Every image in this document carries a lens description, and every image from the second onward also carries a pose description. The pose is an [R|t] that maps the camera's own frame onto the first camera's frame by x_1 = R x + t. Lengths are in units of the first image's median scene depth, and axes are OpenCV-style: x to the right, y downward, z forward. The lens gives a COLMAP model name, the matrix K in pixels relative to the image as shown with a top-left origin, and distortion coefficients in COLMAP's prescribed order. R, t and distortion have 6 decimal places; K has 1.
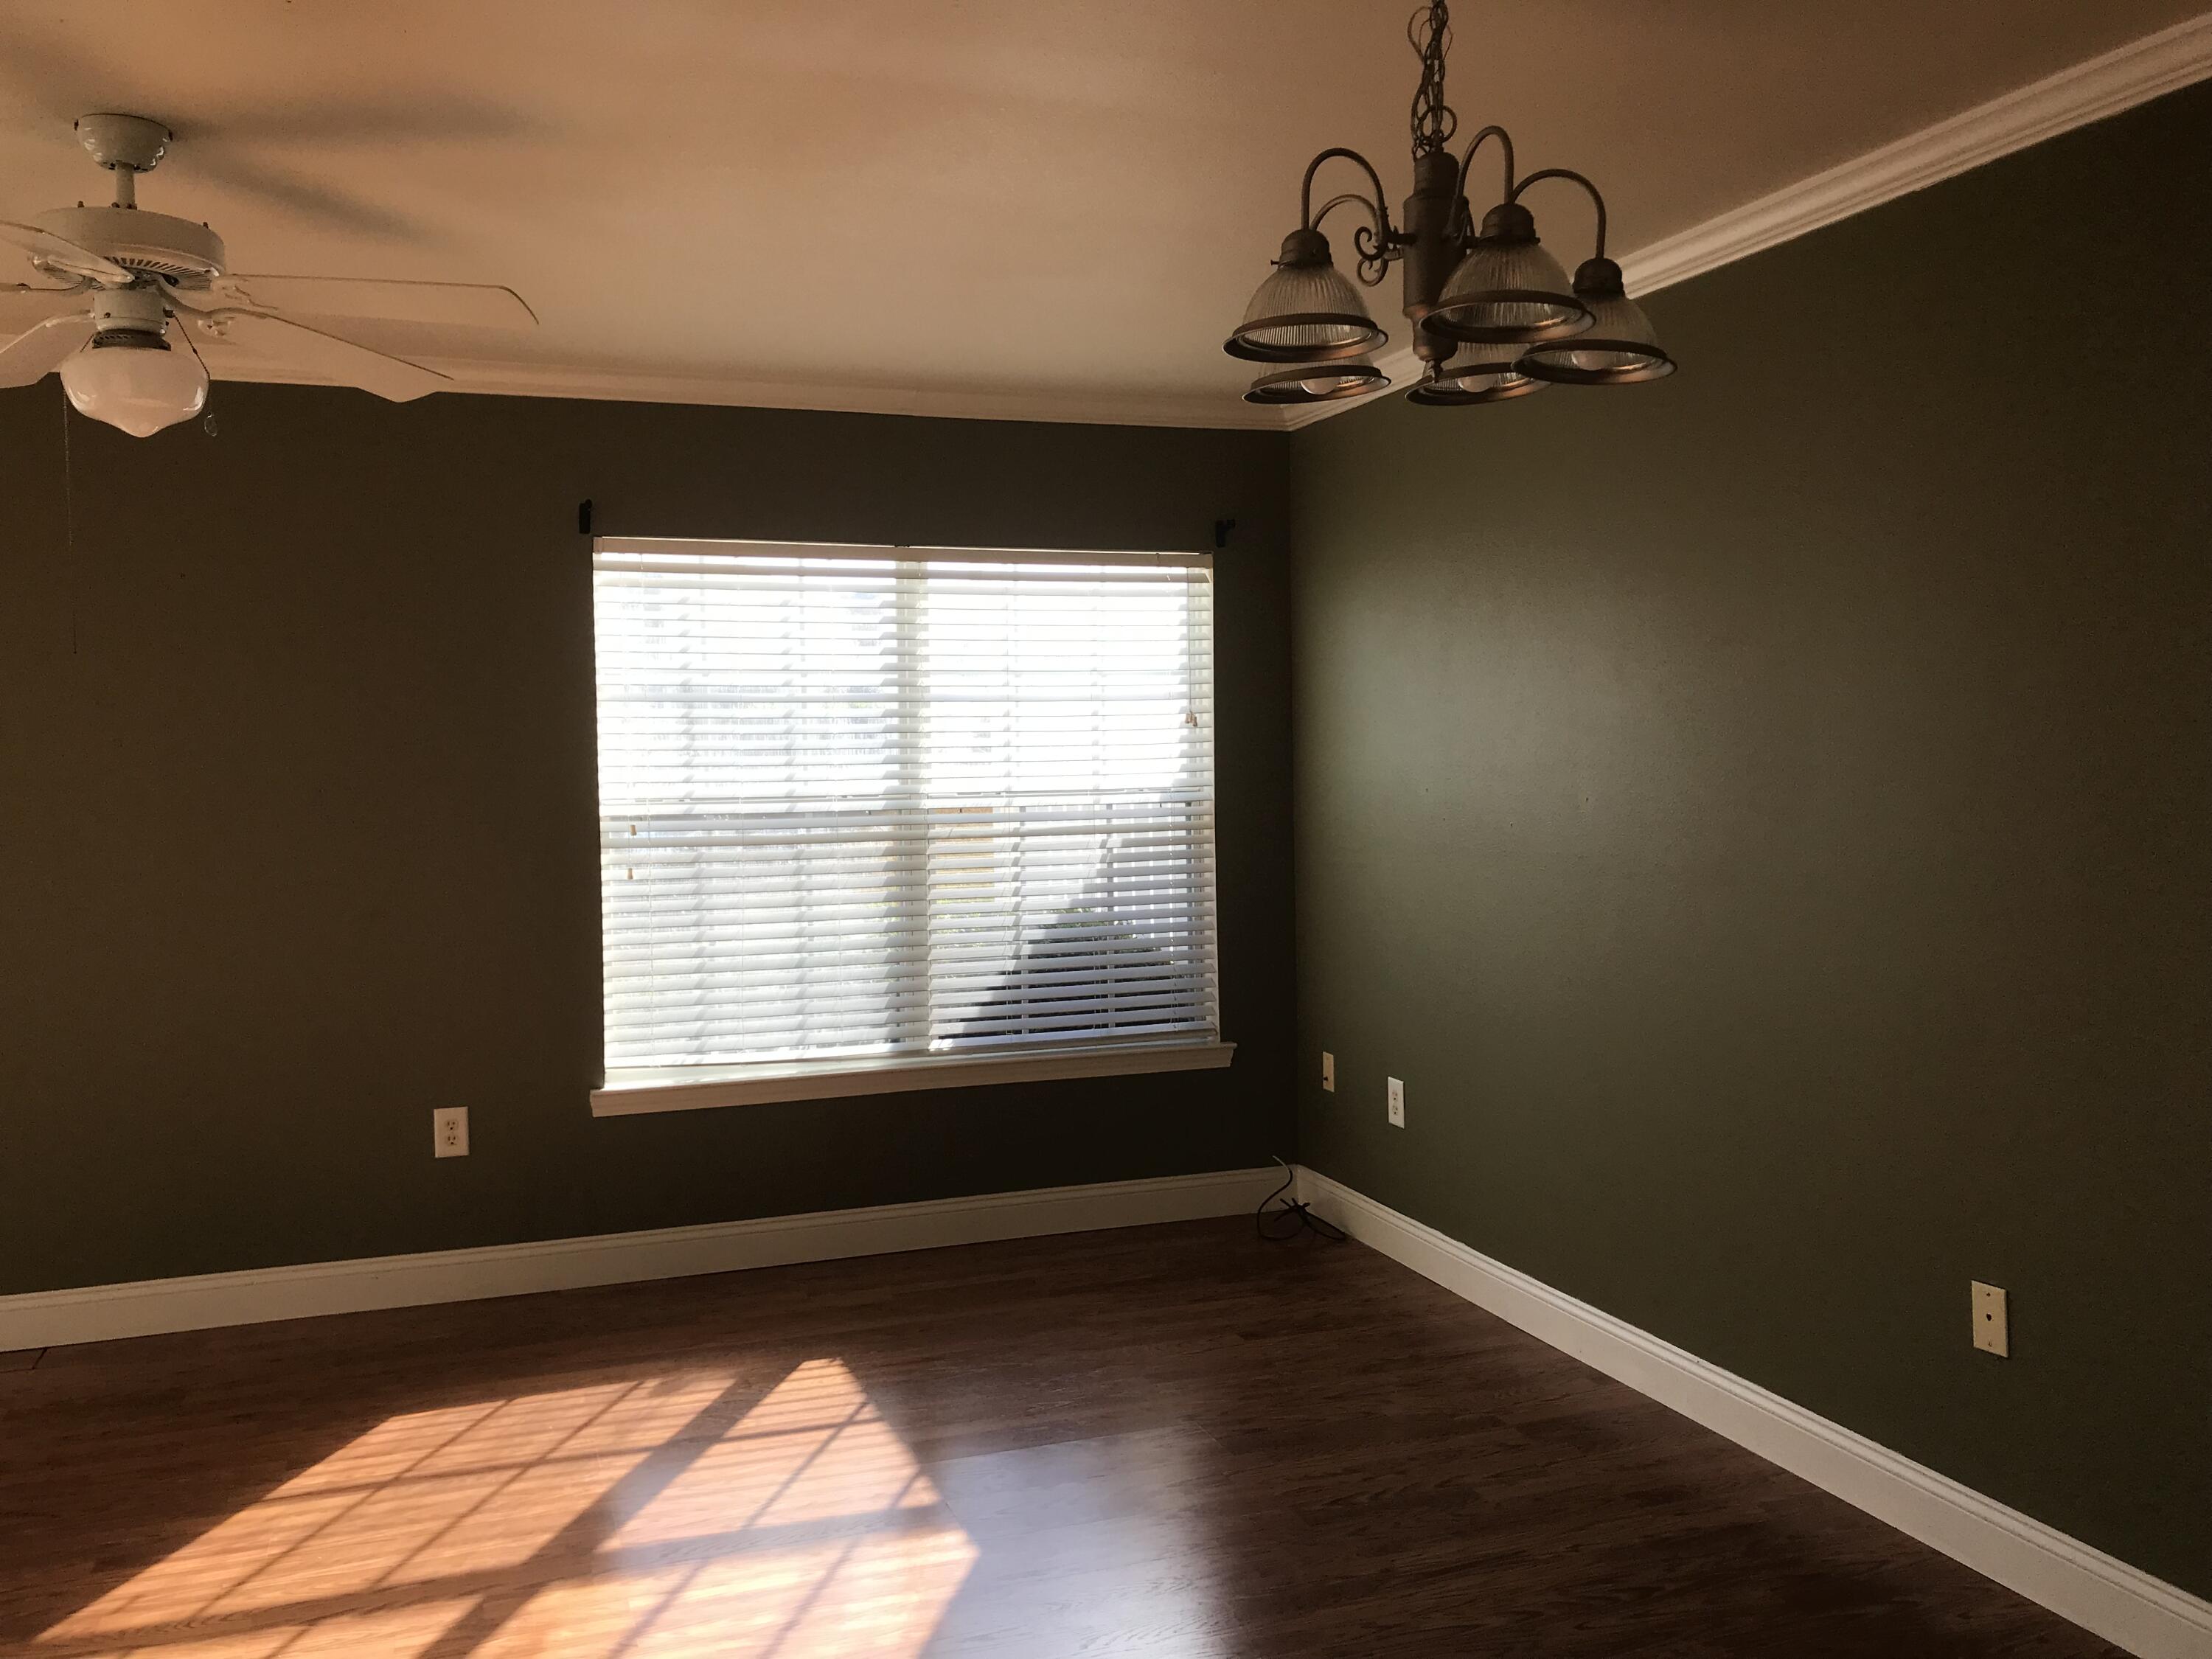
lens RADIAL K [[1811.4, 0, 1106.0], [0, 1811.4, 829.5], [0, 0, 1]] dist [-0.005065, -0.005303]
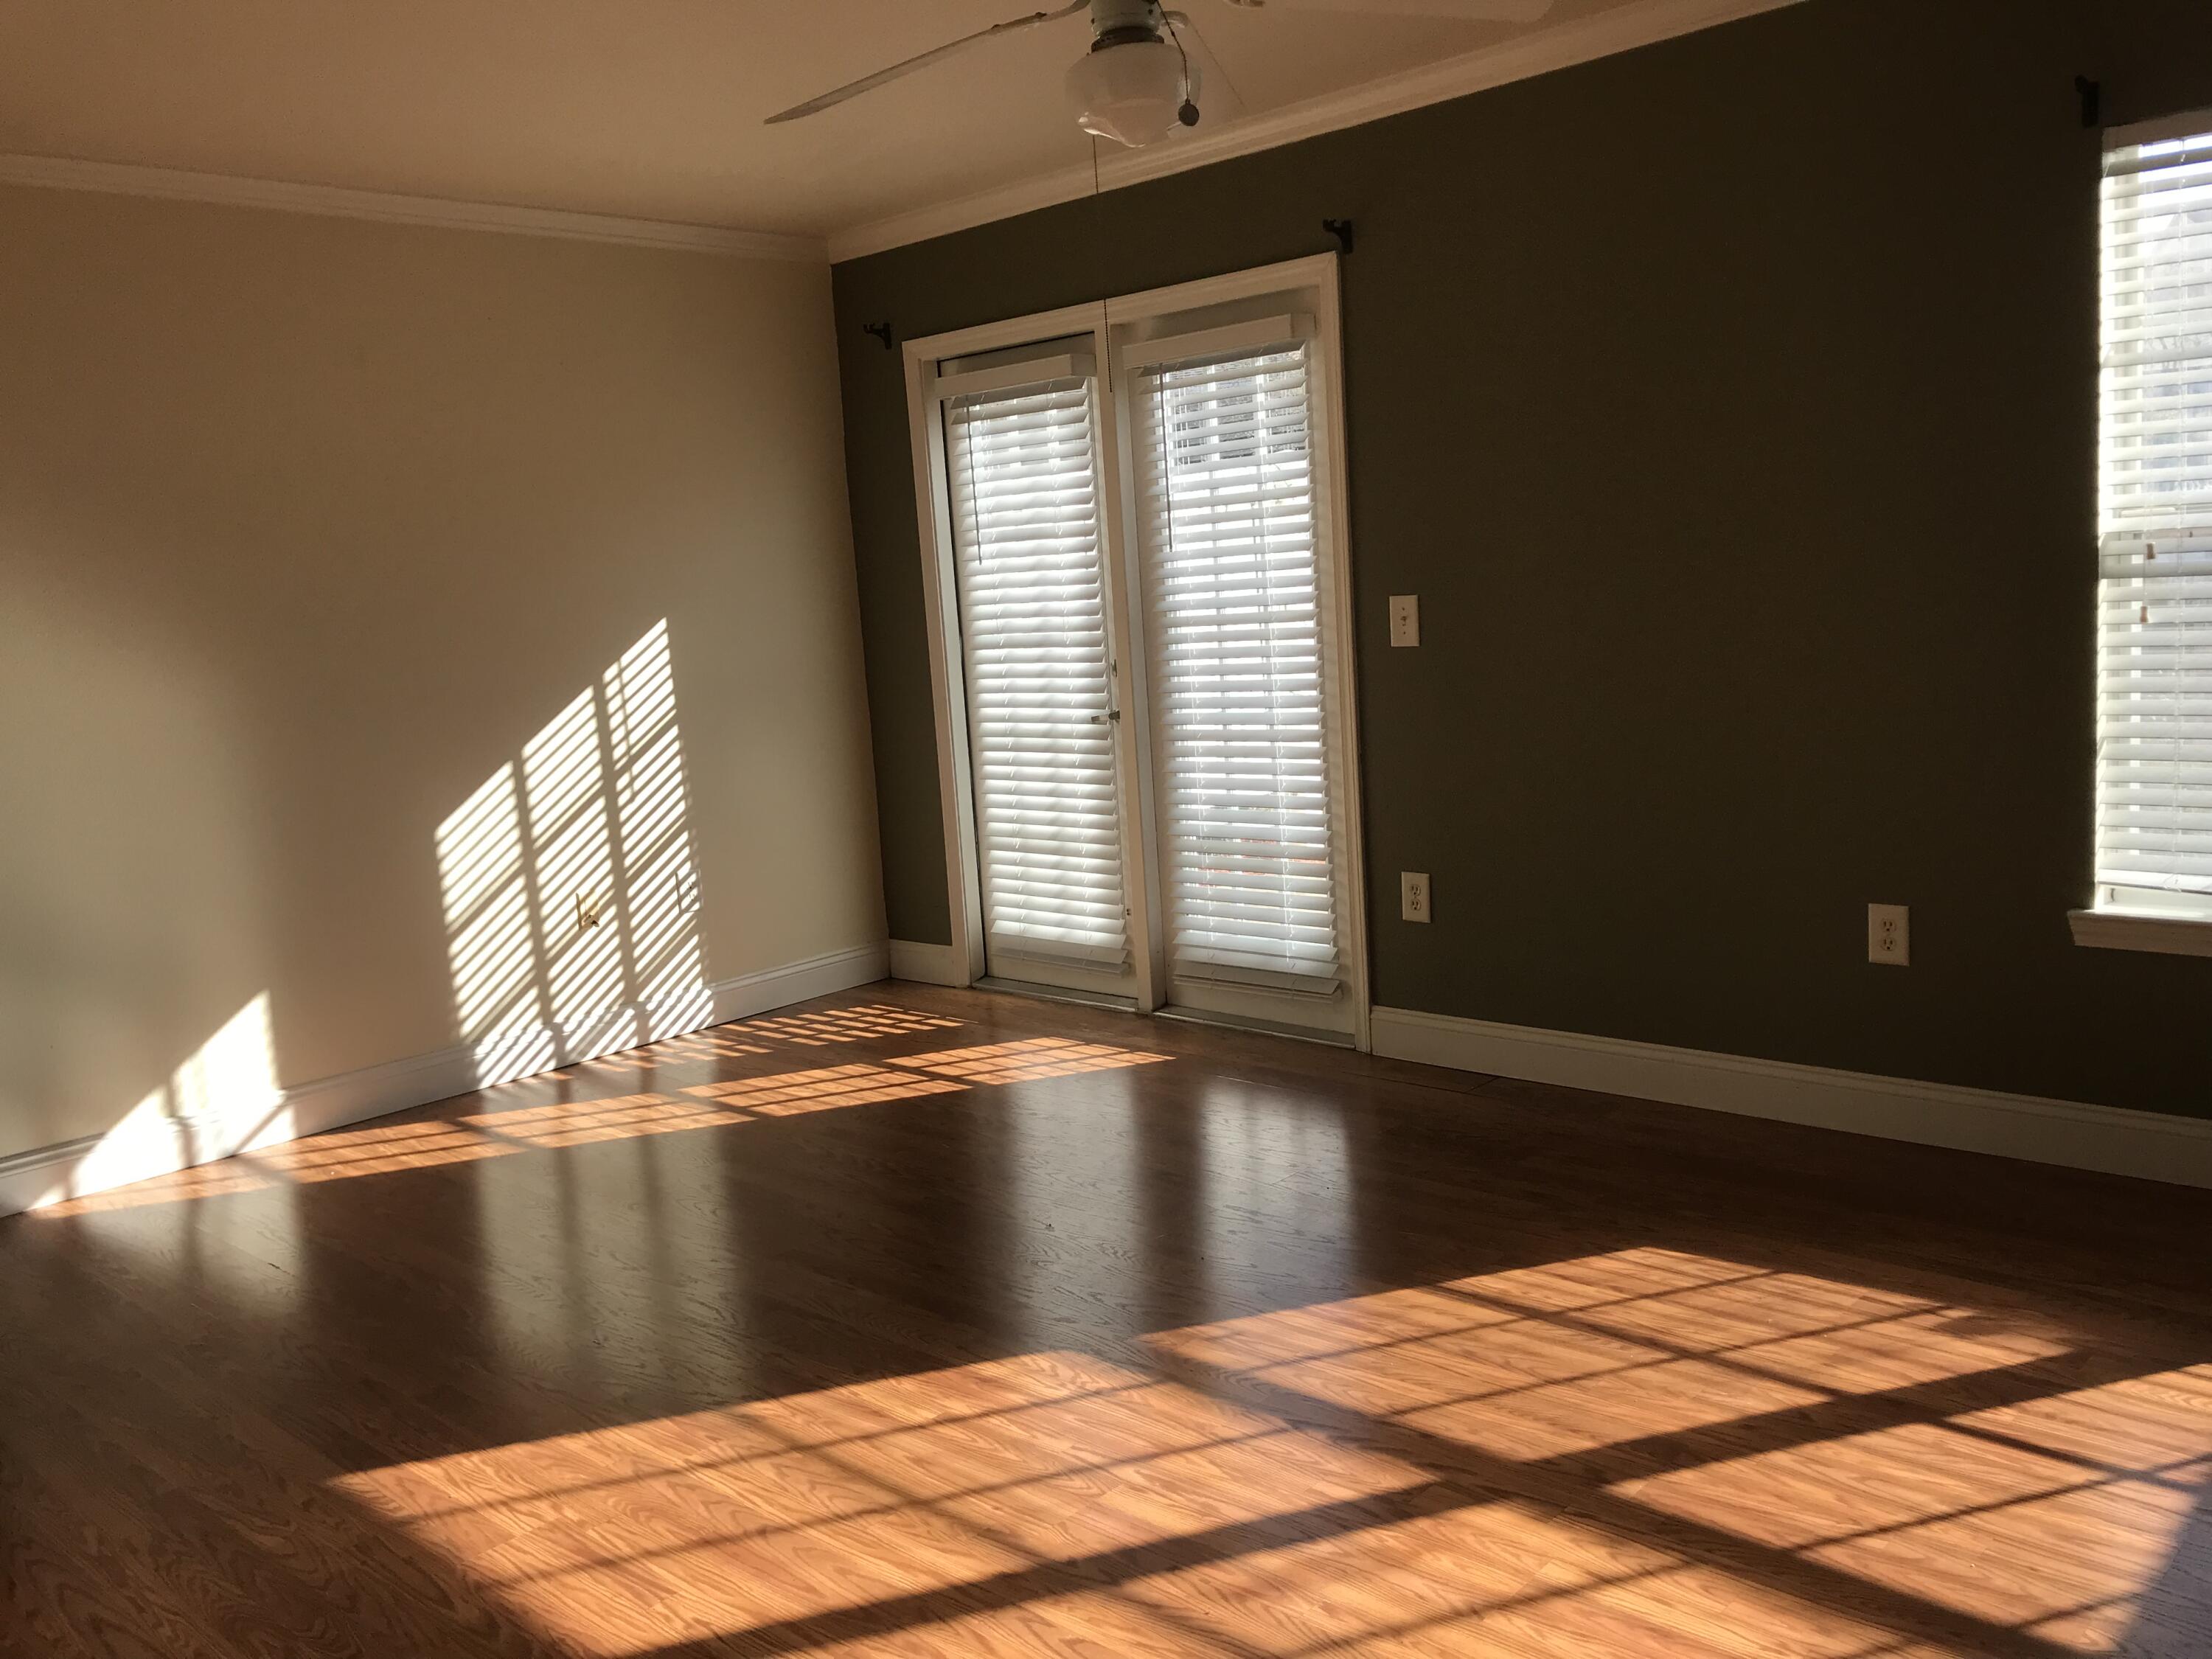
lens RADIAL K [[1811.4, 0, 1106.0], [0, 1811.4, 829.5], [0, 0, 1]] dist [-0.005065, -0.005303]
pose [[0.439681, 0.108726, -0.891549, 0.243564], [0.023694, 0.990896, 0.132527, 0.005943], [0.897842, -0.079394, 0.433102, 0.407867]]
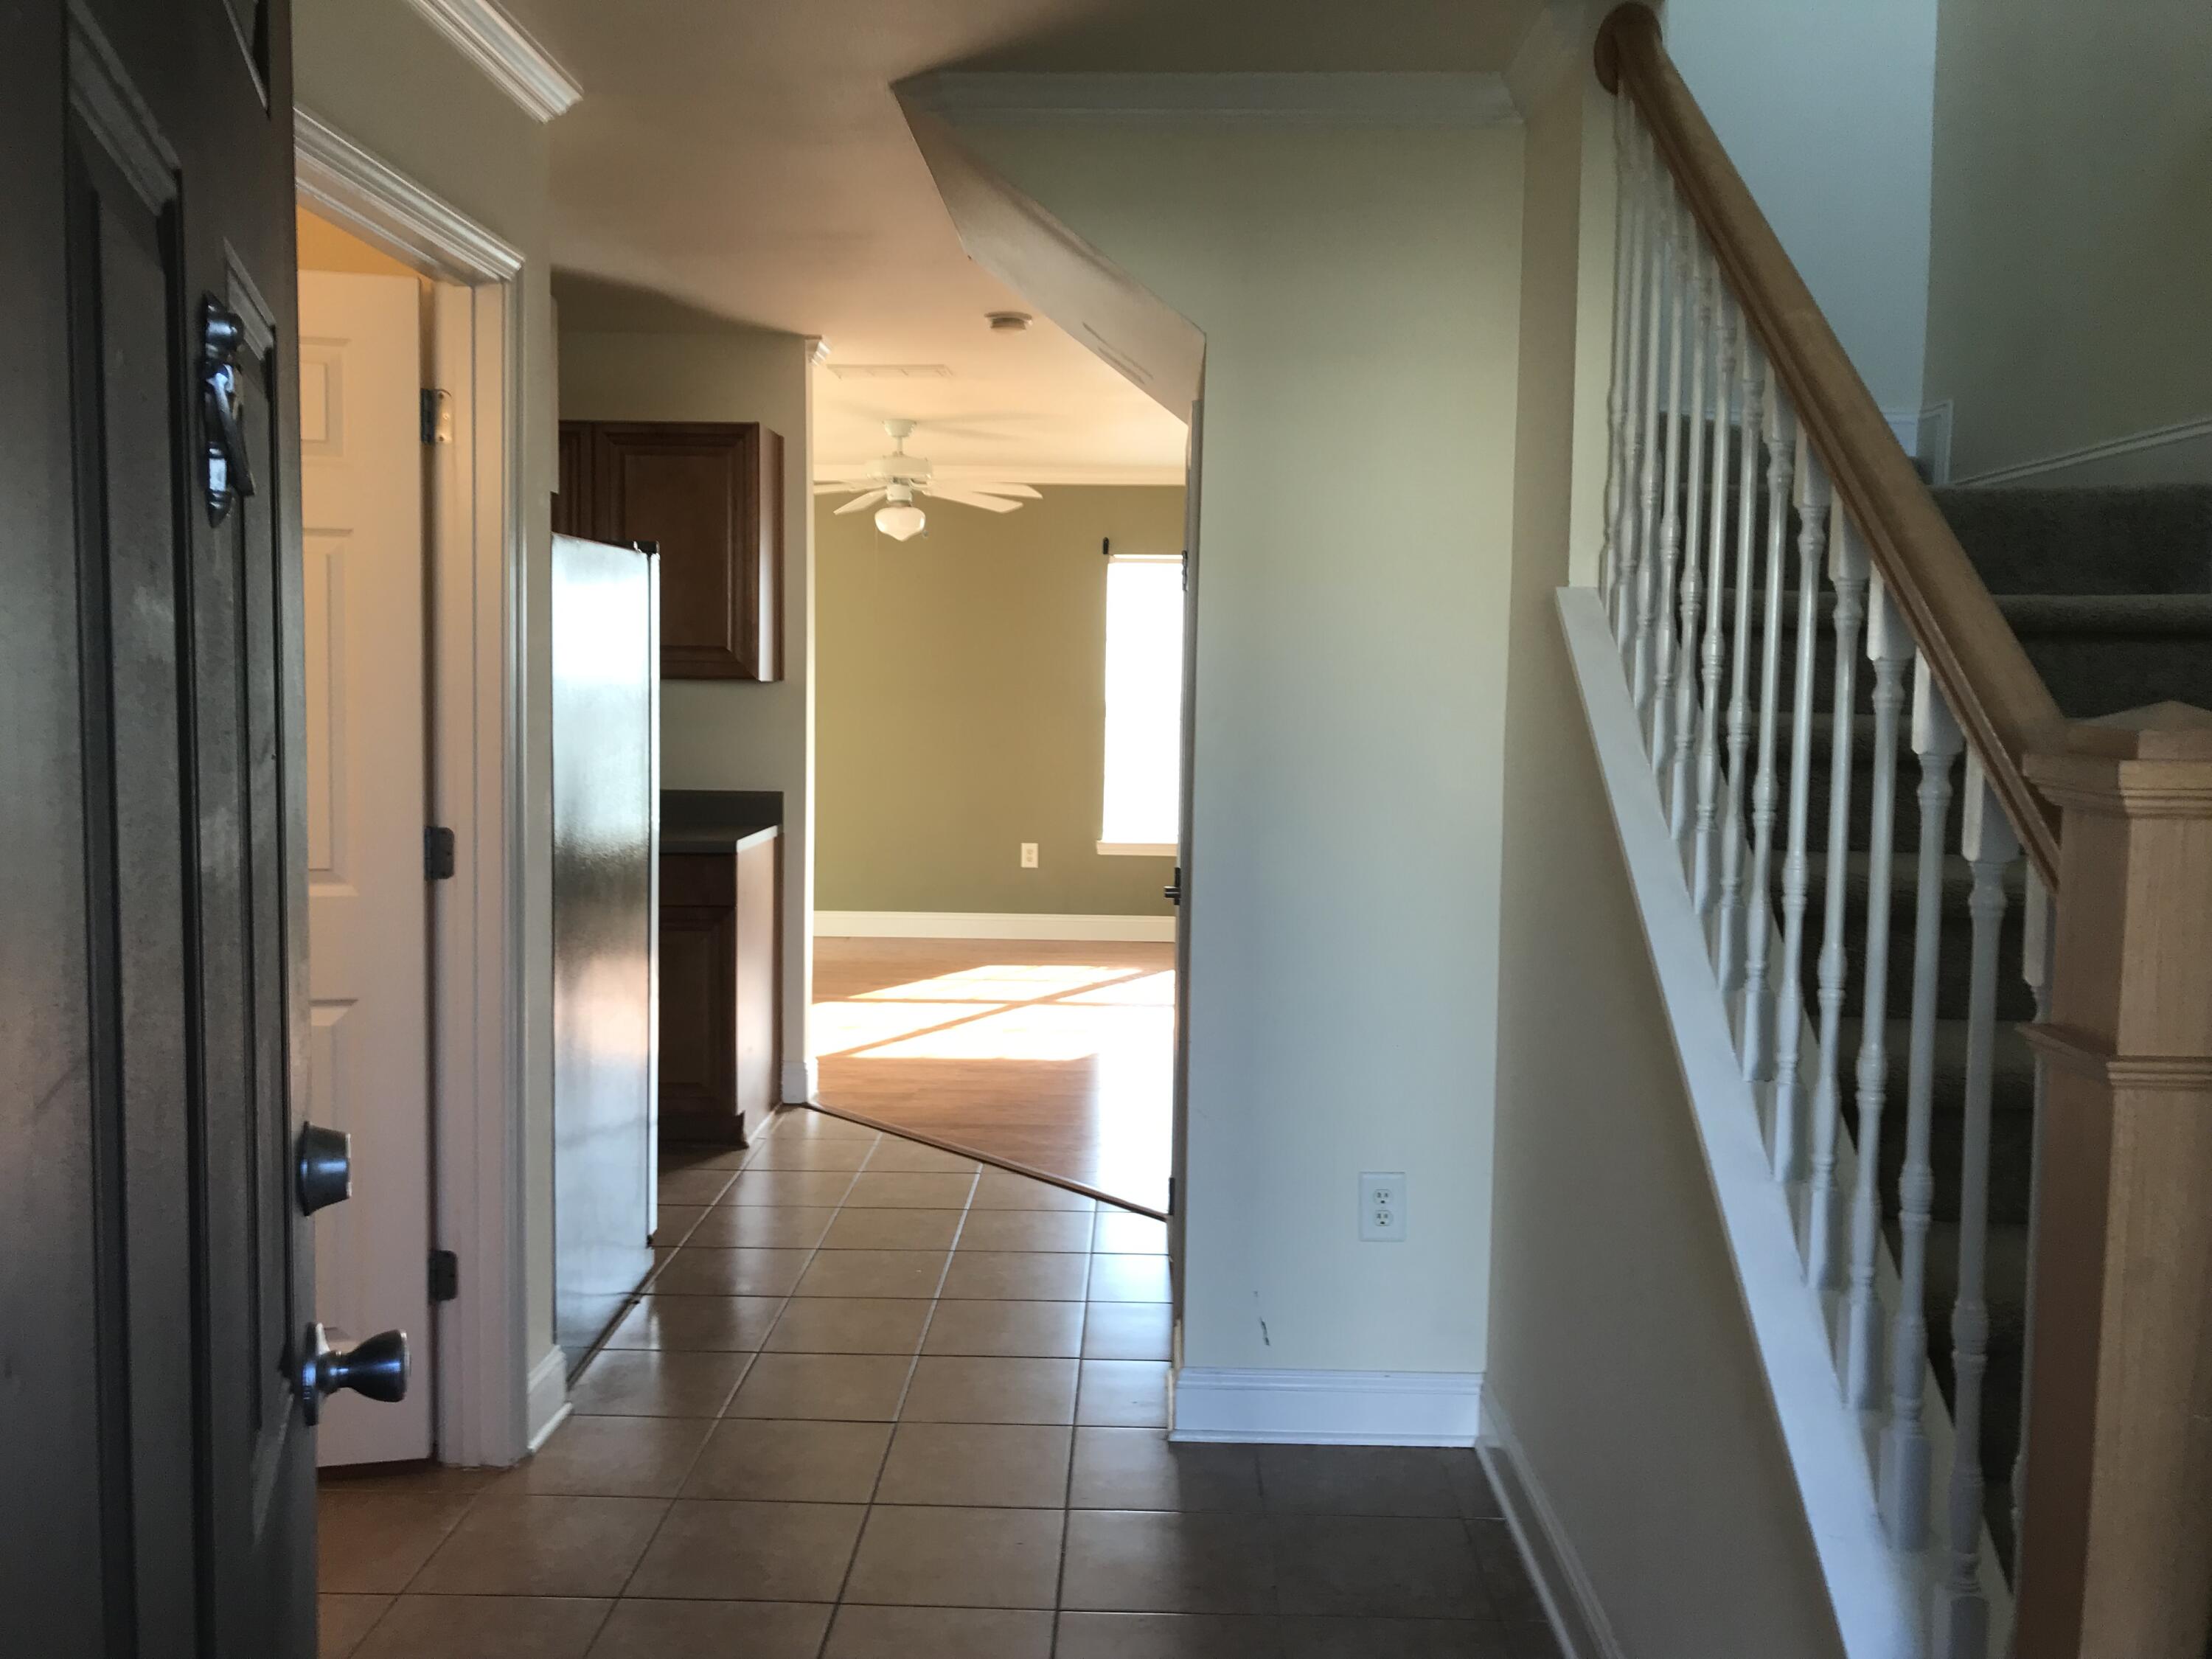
lens RADIAL K [[1811.4, 0, 1106.0], [0, 1811.4, 829.5], [0, 0, 1]] dist [-0.005065, -0.005303]
pose [[0.928746, 0.054189, -0.366734, 0.546992], [-0.039991, 0.998131, 0.046210, 0.050964], [0.368553, -0.028251, 0.929177, -1.010848]]
